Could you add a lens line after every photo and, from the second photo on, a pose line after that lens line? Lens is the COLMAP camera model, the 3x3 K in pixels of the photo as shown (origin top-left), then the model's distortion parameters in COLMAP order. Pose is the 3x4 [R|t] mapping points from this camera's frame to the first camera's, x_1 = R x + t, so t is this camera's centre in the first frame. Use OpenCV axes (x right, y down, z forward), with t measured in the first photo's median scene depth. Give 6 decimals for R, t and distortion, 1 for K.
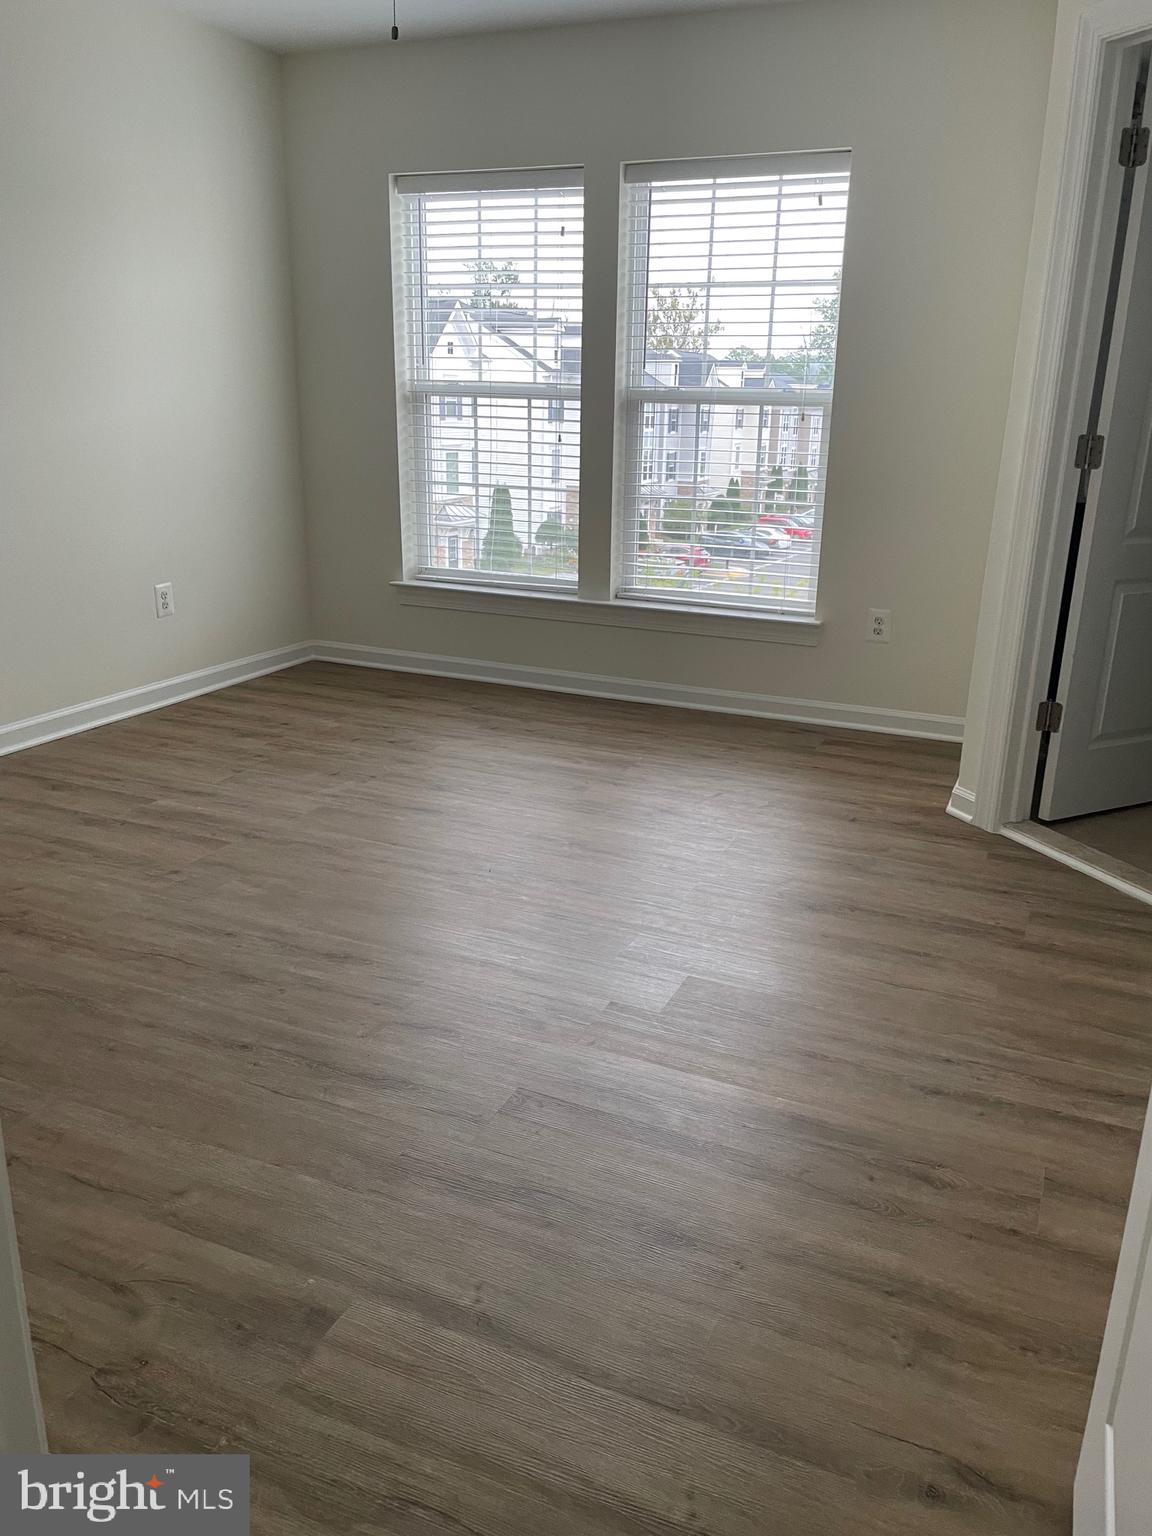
lens RADIAL K [[1171.3, 0, 582.5], [0, 1171.3, 767.0], [0, 0, 1]] dist [0.035543, -0.002385]
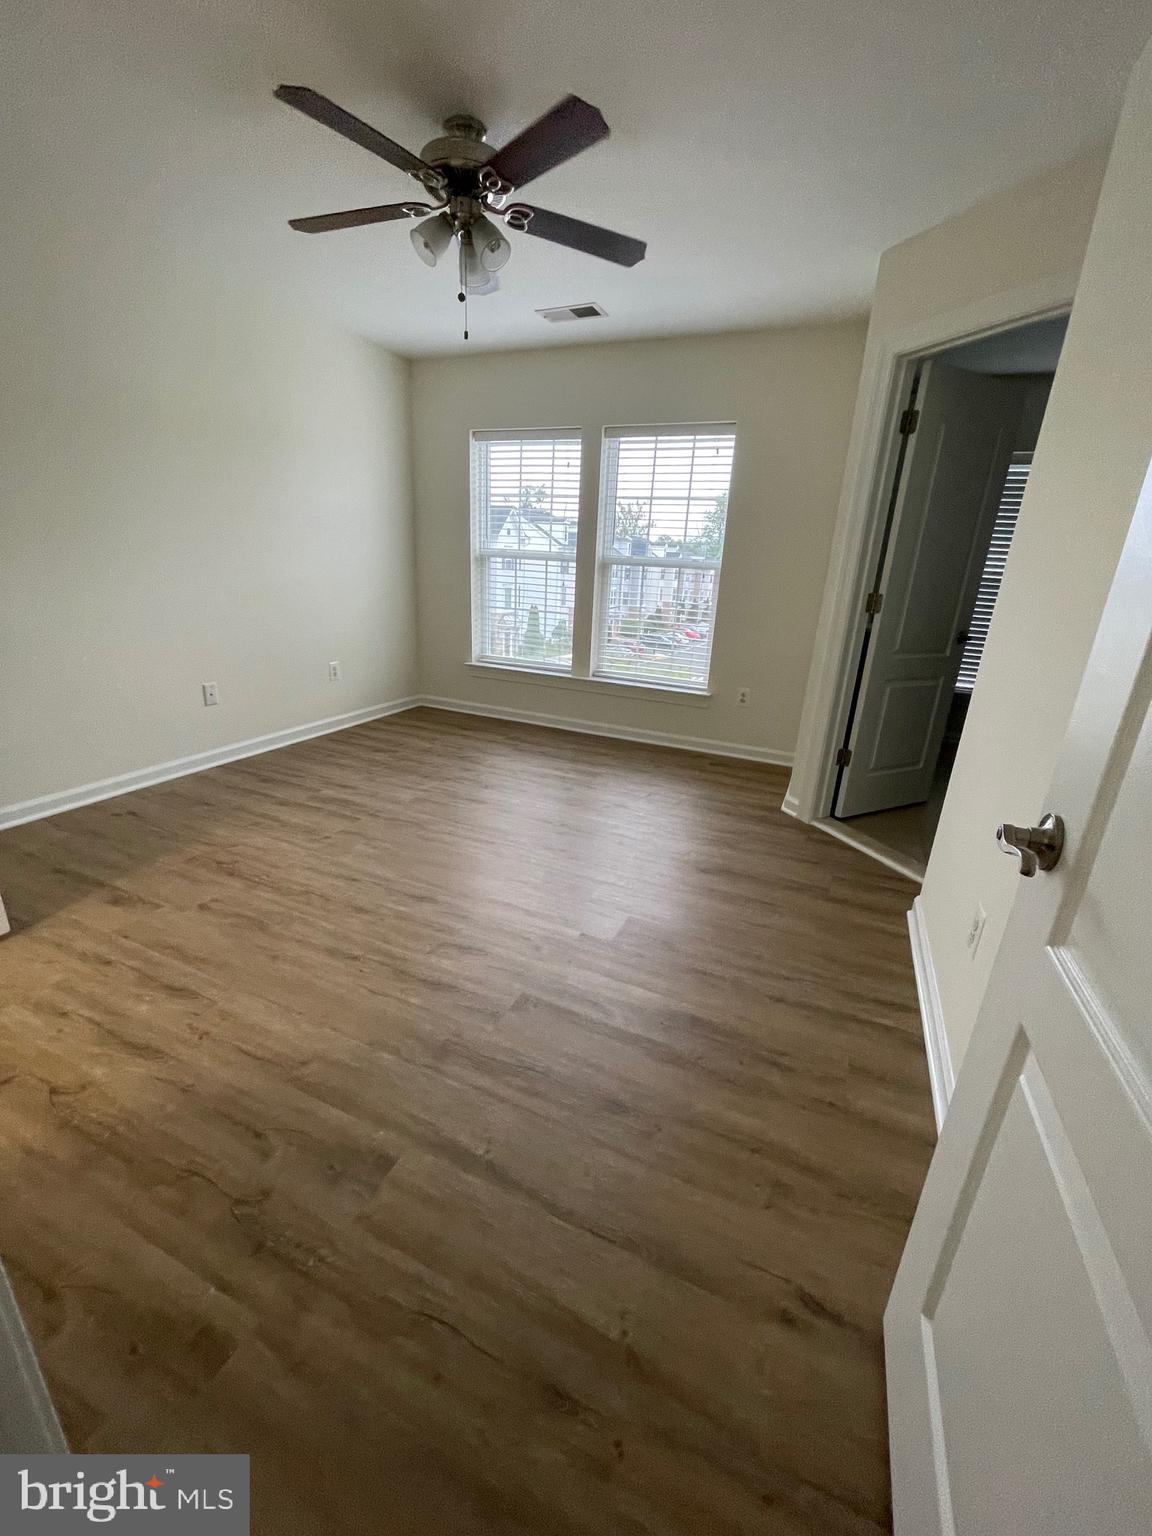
lens RADIAL K [[618.5, 0, 569.4], [0, 618.5, 770.8], [0, 0, 1]] dist [-0.002128, -0.000197]
pose [[0.999556, 0.029278, -0.005536, 0.003842], [-0.029135, 0.999278, 0.024386, -0.034401], [0.006246, -0.024214, 0.999687, 0.103166]]
